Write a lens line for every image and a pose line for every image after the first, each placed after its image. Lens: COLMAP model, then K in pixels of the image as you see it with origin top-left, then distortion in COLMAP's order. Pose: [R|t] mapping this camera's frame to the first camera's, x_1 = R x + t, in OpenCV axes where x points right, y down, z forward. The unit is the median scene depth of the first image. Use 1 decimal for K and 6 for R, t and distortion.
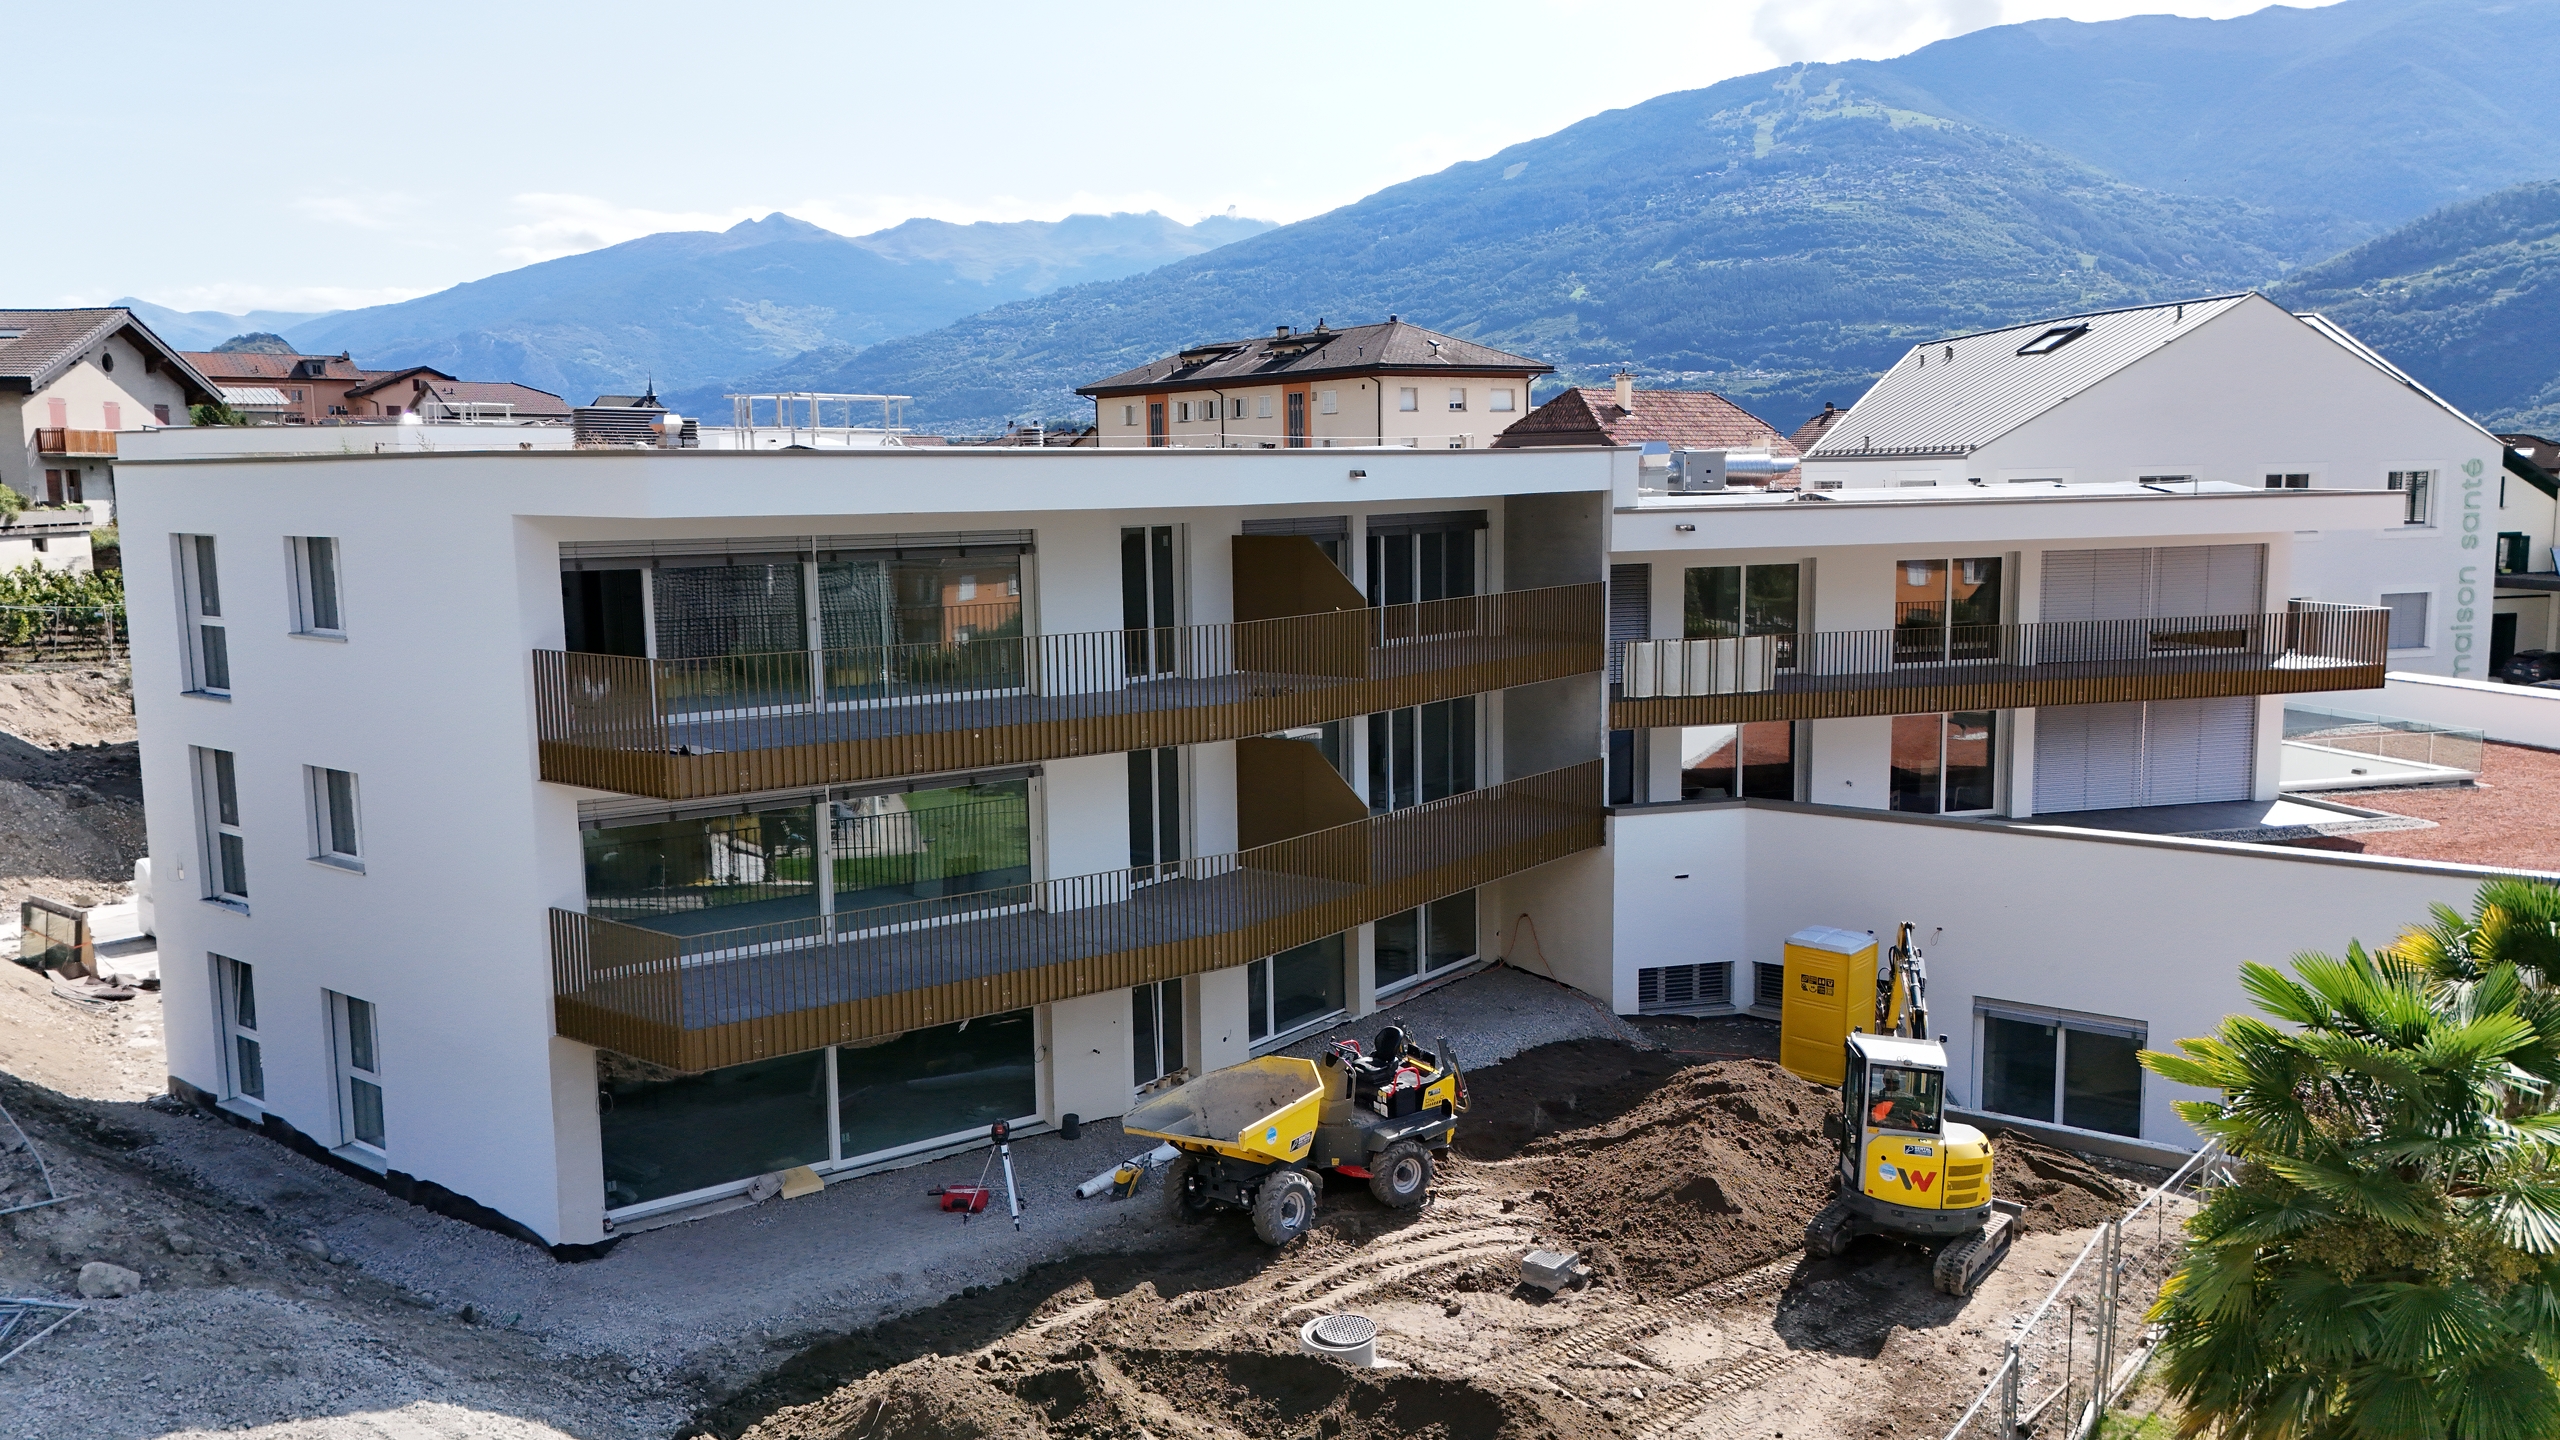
lens RADIAL K [[1869.3, 0, 1279.4], [0, 1869.3, 727.6], [0, 0, 1]] dist [0.063355, -0.060234]
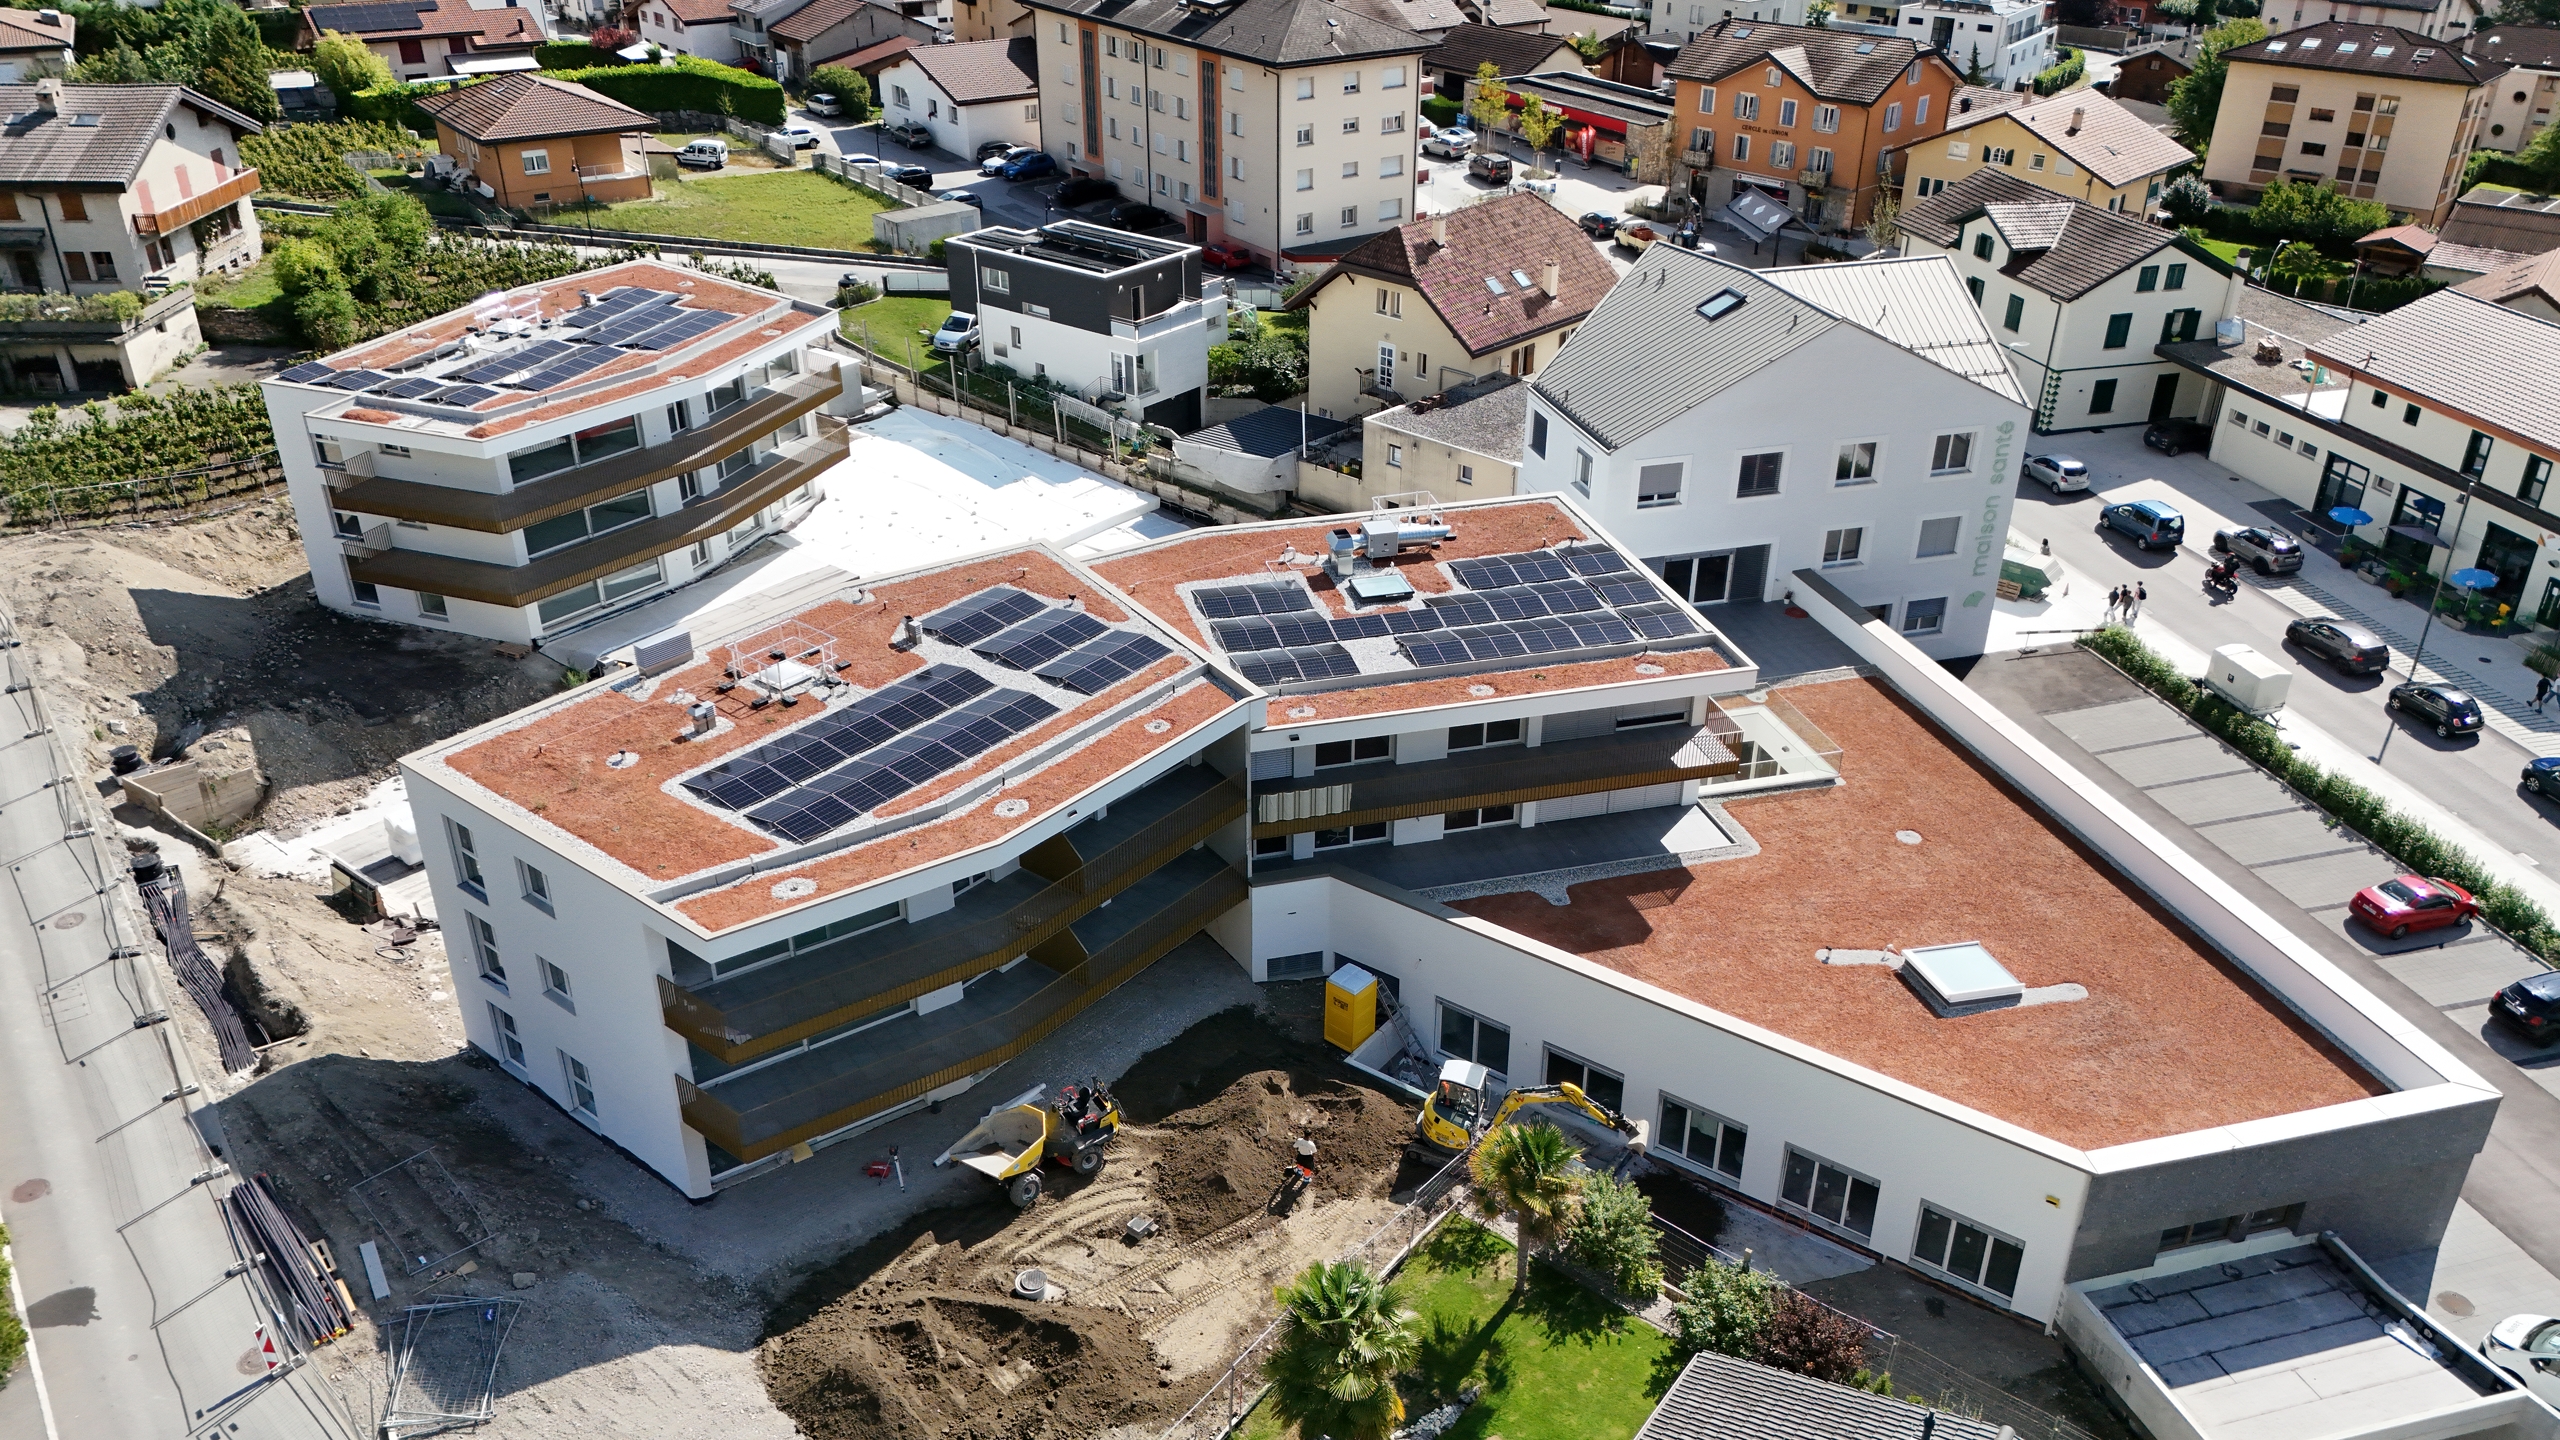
lens RADIAL K [[1869.3, 0, 1286.6], [0, 1869.3, 718.1], [0, 0, 1]] dist [0.063355, -0.060234]
pose [[0.999832, 0.018019, 0.003493, 0.160172], [-0.018101, 0.936538, 0.350099, -0.569613], [0.003038, -0.350103, 0.936706, -0.471941]]
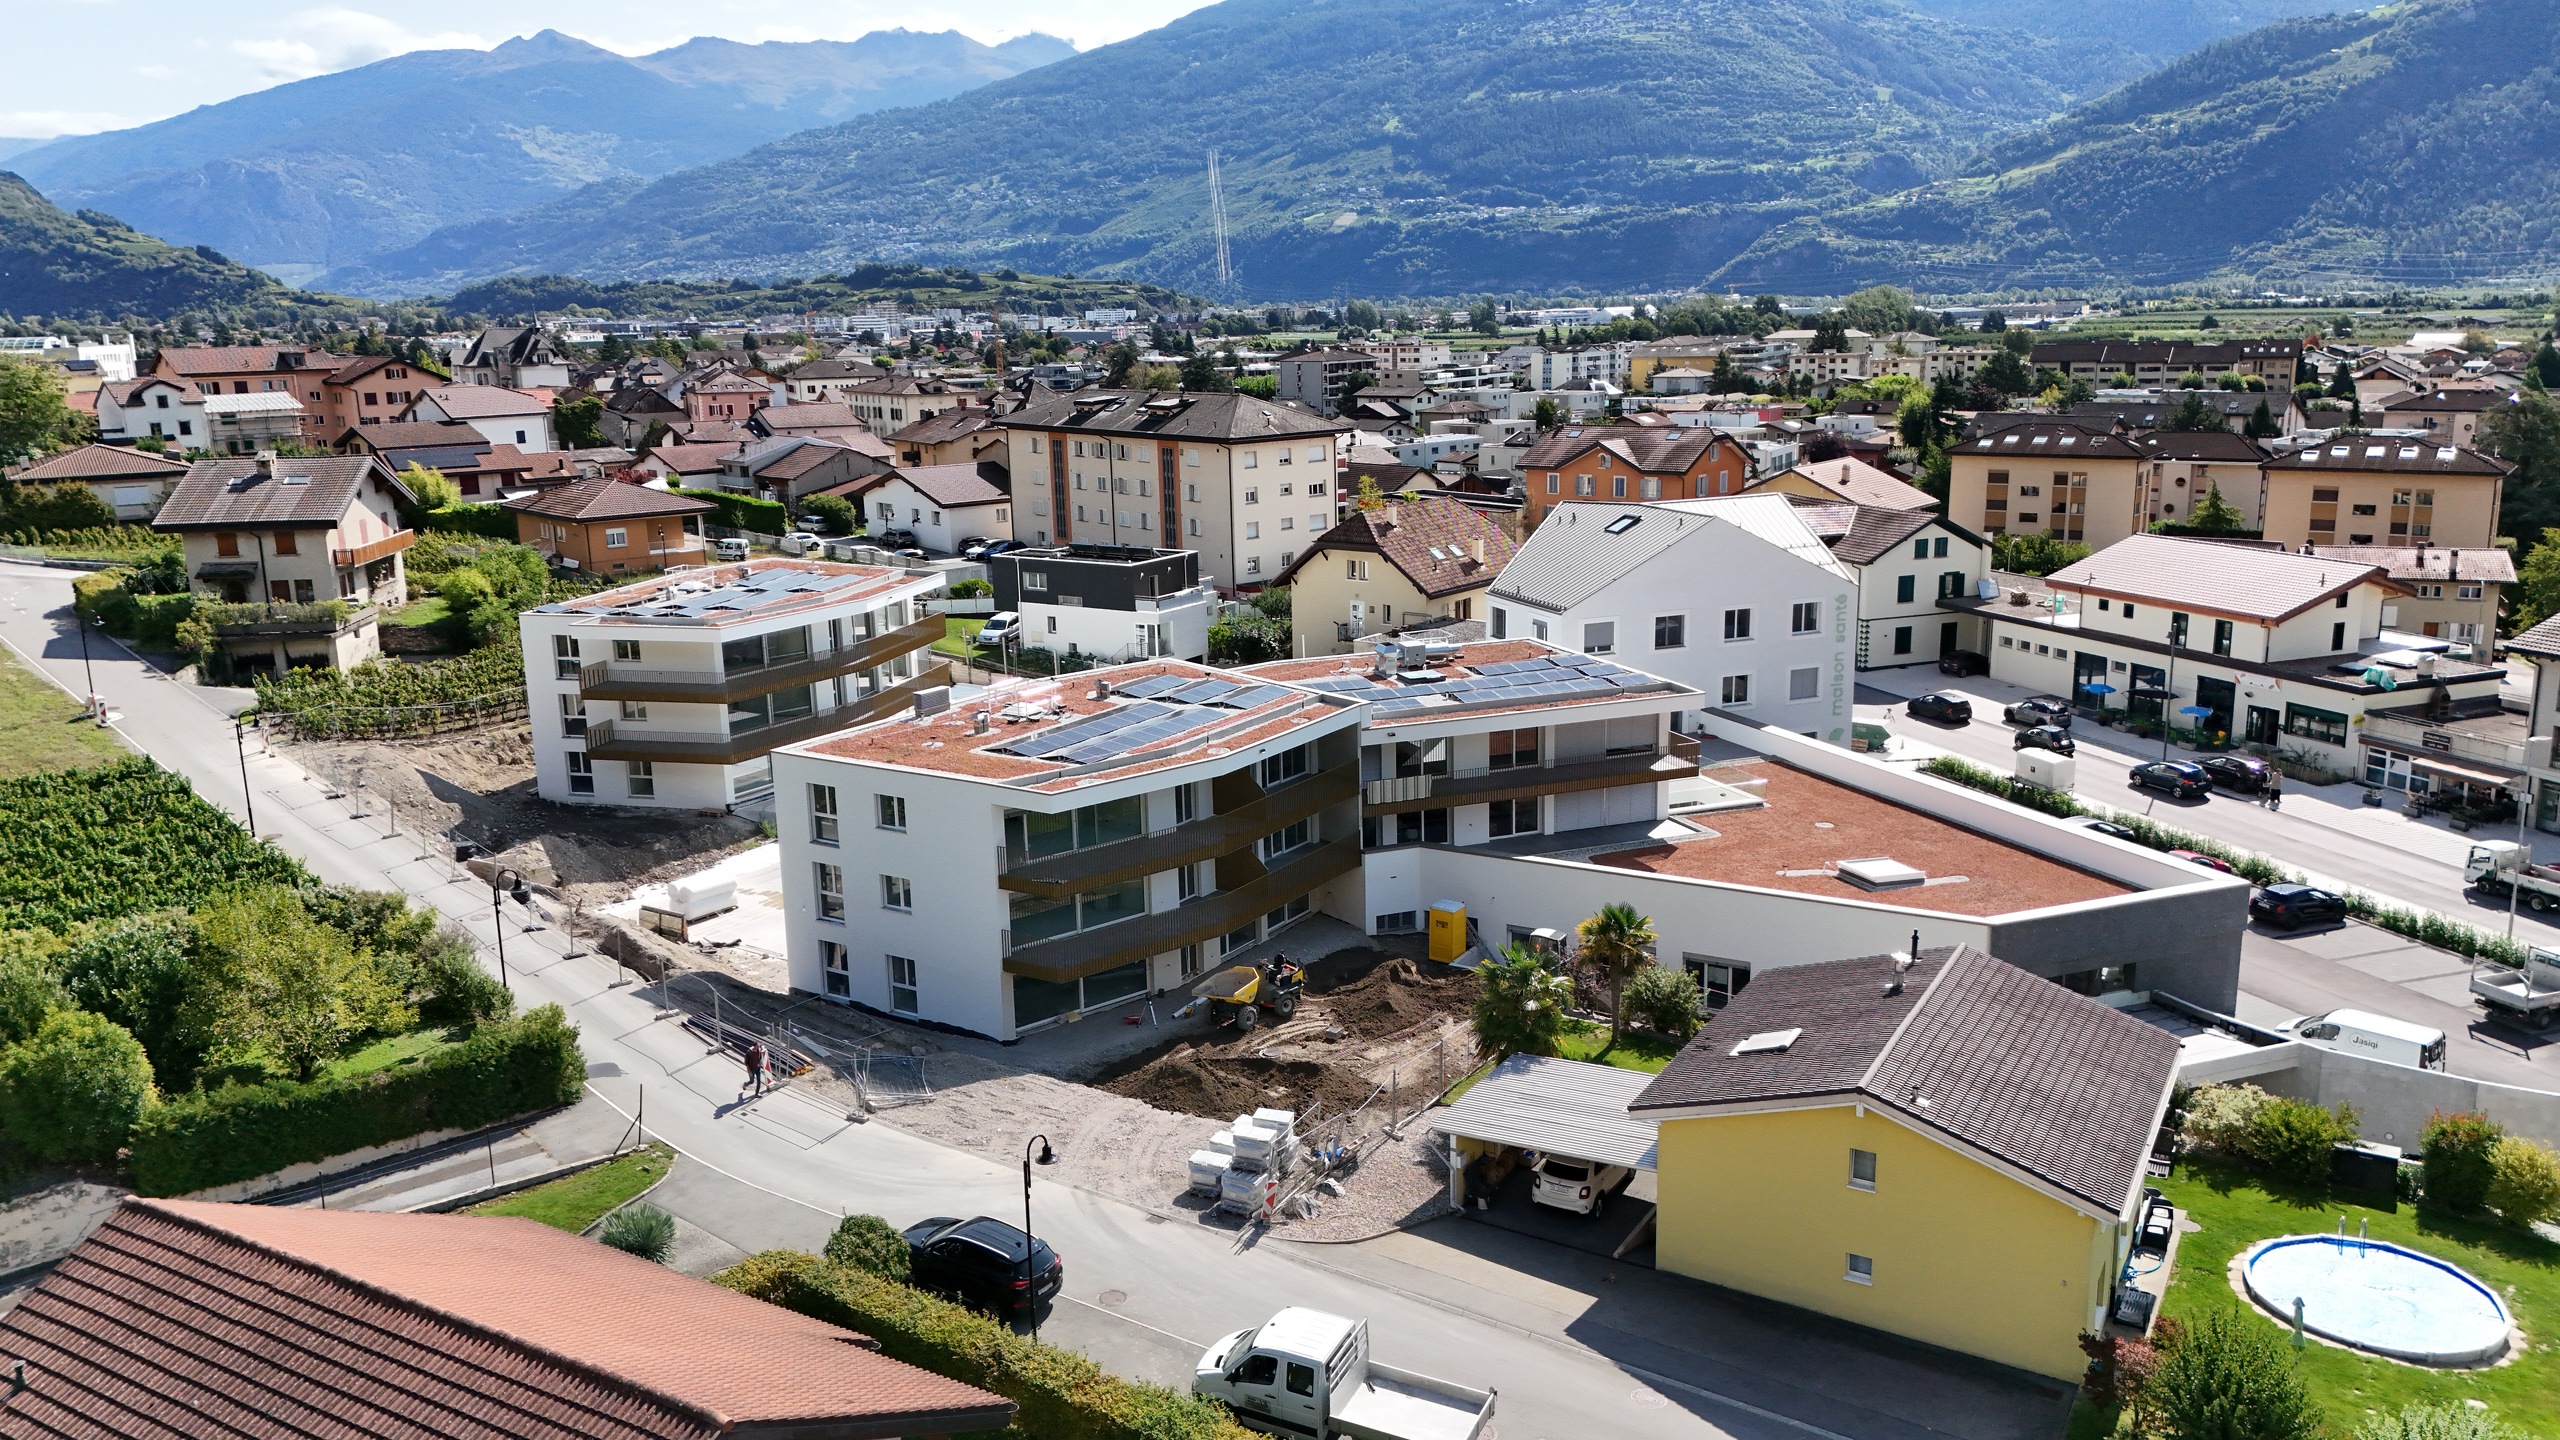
lens RADIAL K [[1869.3, 0, 1287.6], [0, 1869.3, 721.3], [0, 0, 1]] dist [0.063355, -0.060234]
pose [[0.994923, -0.028962, 0.096385, -0.114858], [0.020846, 0.996233, 0.084172, -0.257117], [-0.098460, -0.081735, 0.991779, -1.065838]]
